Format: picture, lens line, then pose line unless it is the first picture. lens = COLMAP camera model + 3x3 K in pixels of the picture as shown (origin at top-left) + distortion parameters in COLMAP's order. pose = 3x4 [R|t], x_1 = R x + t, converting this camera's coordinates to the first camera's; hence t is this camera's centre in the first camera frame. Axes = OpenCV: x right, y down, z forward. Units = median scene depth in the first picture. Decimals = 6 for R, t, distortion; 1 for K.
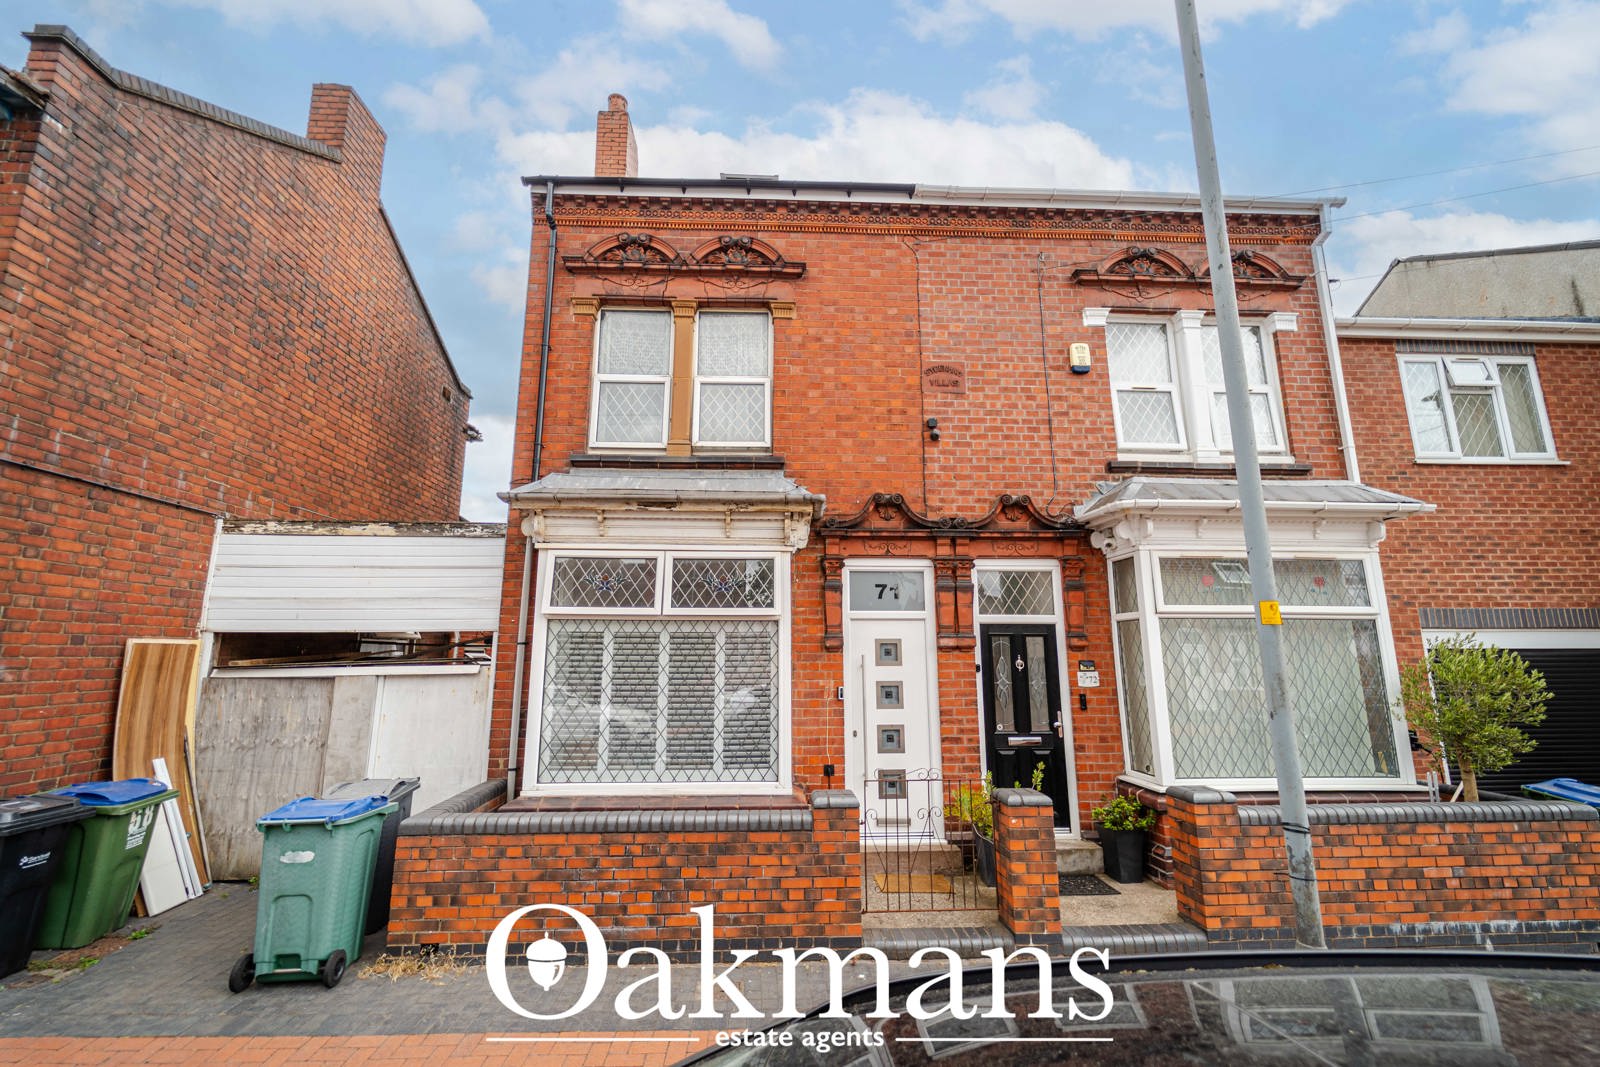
lens RADIAL K [[645.6, 0, 794.4], [0, 645.6, 535.2], [0, 0, 1]] dist [0.000324, -0.000781]
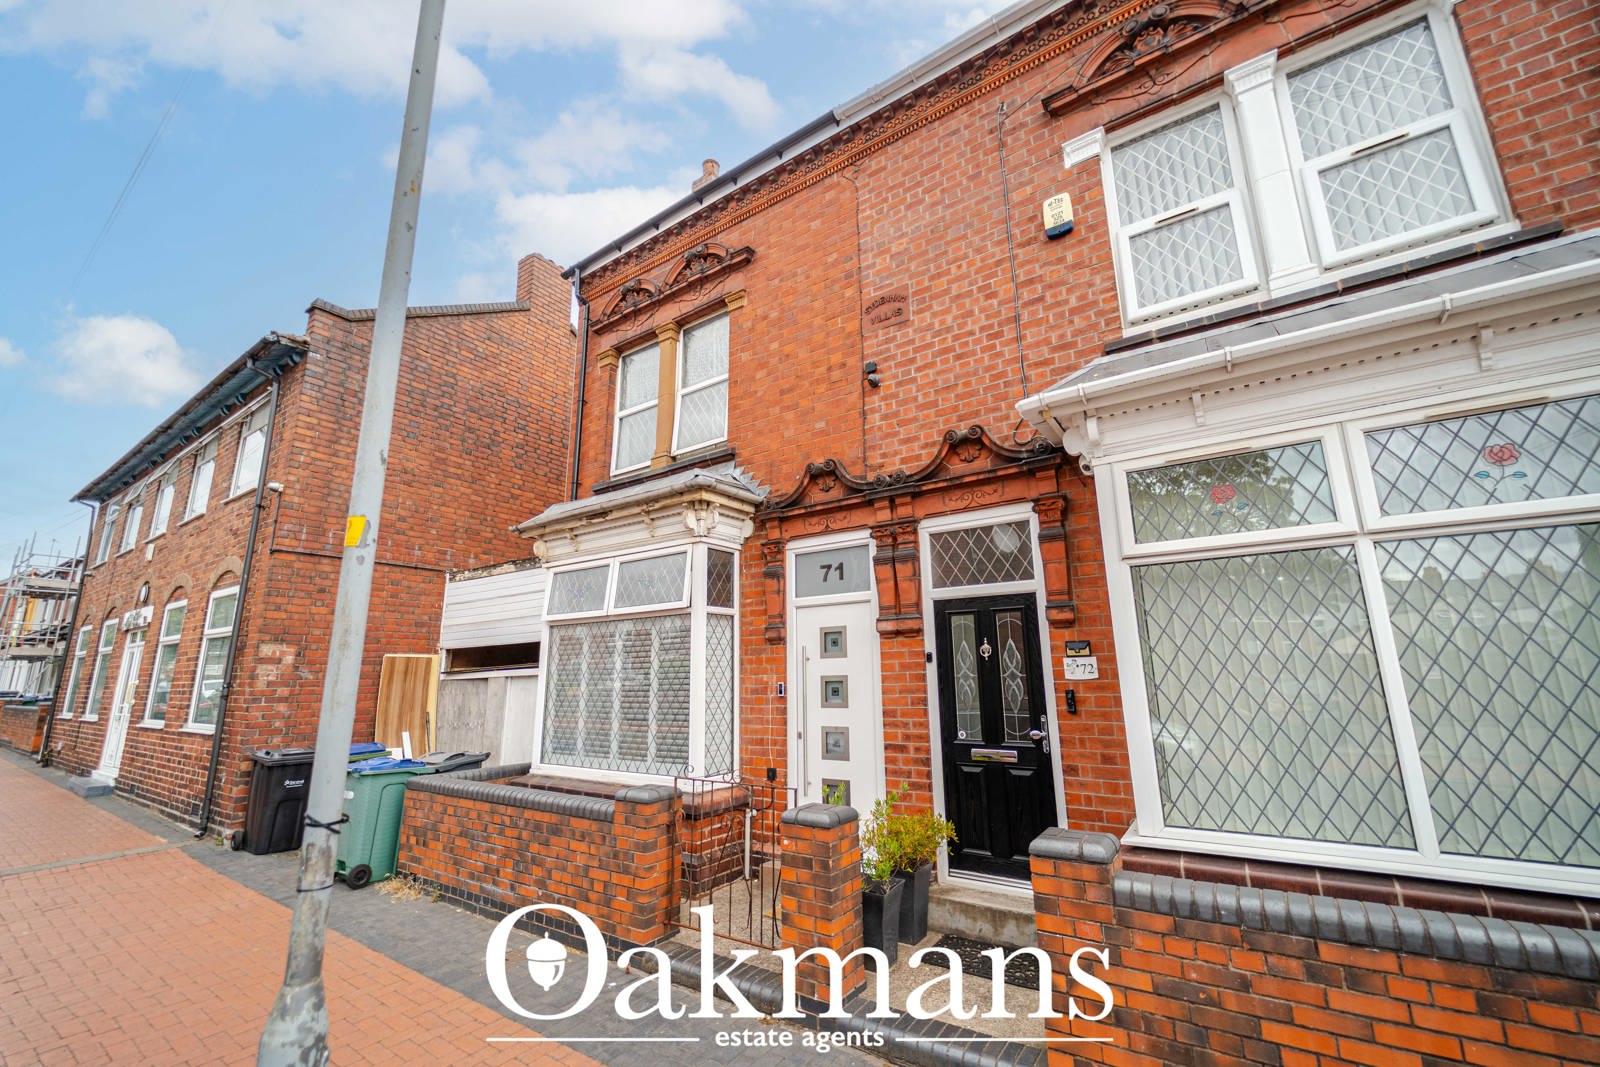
lens RADIAL K [[645.6, 0, 794.4], [0, 645.6, 535.2], [0, 0, 1]] dist [0.000324, -0.000781]
pose [[0.795857, -0.143925, -0.588131, 0.623737], [0.123656, 0.989501, -0.074816, 0.096578], [0.592724, -0.013183, 0.805298, 0.273344]]
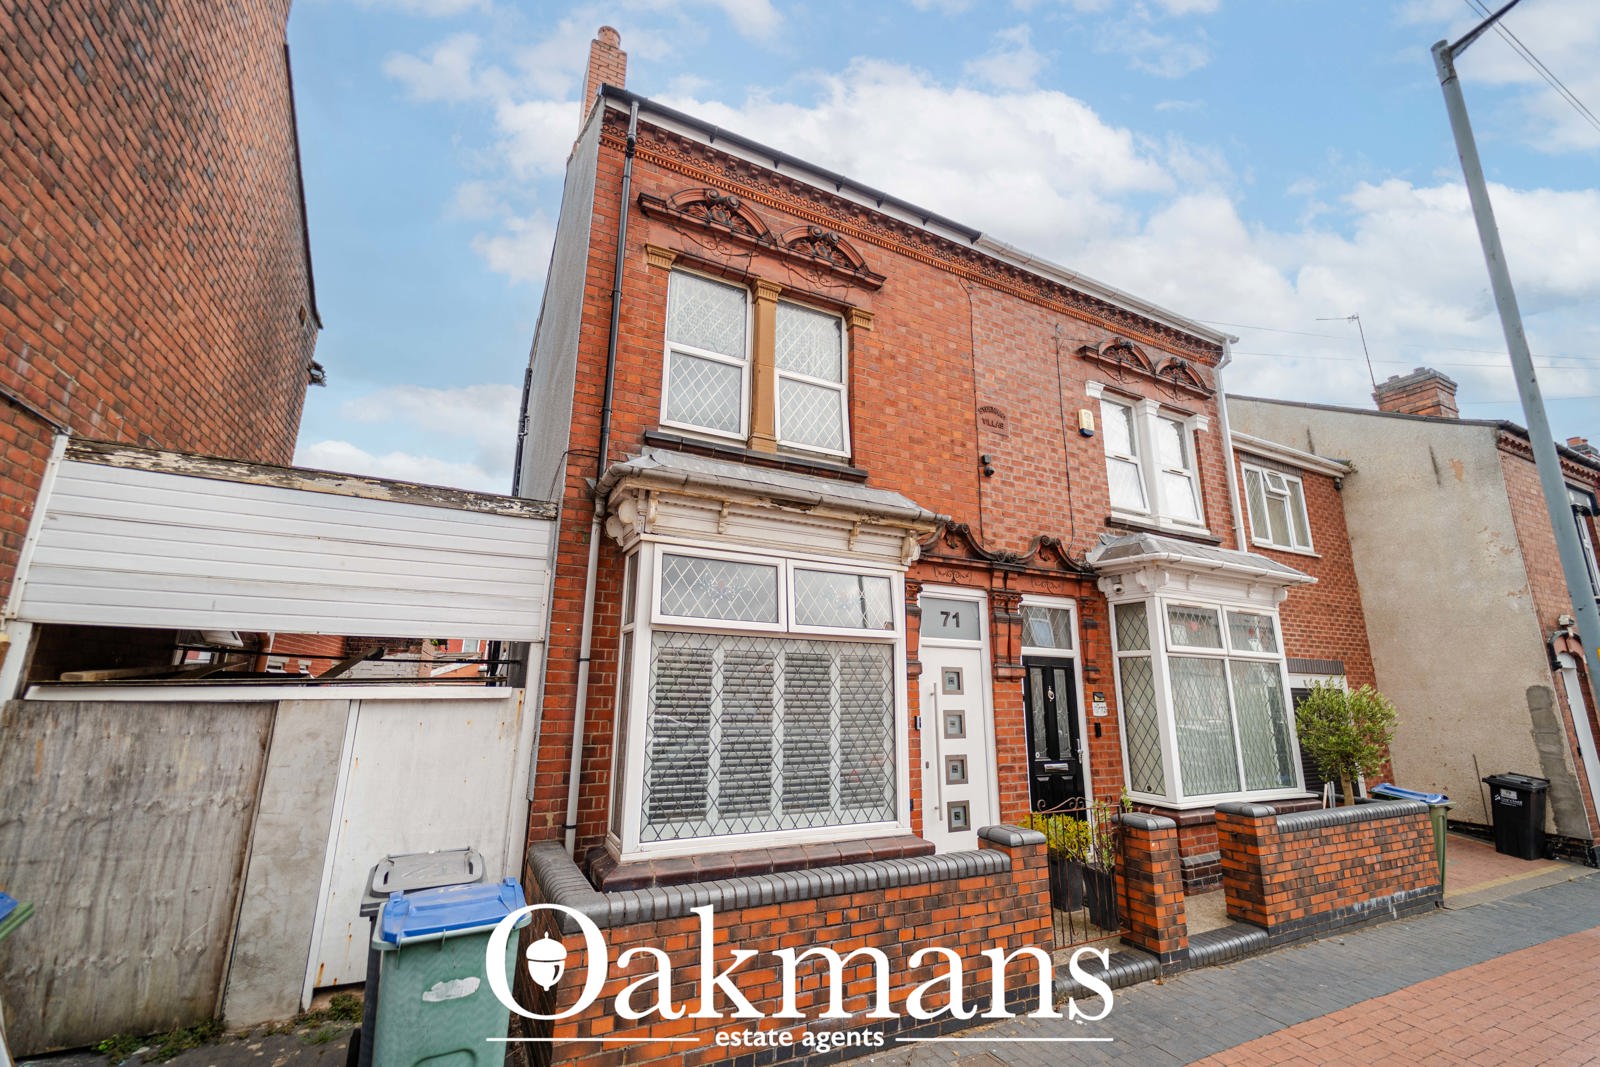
lens RADIAL K [[643.9, 0, 790.8], [0, 643.9, 536.3], [0, 0, 1]] dist [0.002988, -0.002180]
pose [[0.915698, 0.107924, 0.387103, -0.483331], [-0.092276, 0.993993, -0.058844, 0.040763], [-0.391129, 0.018163, 0.920157, 0.179470]]
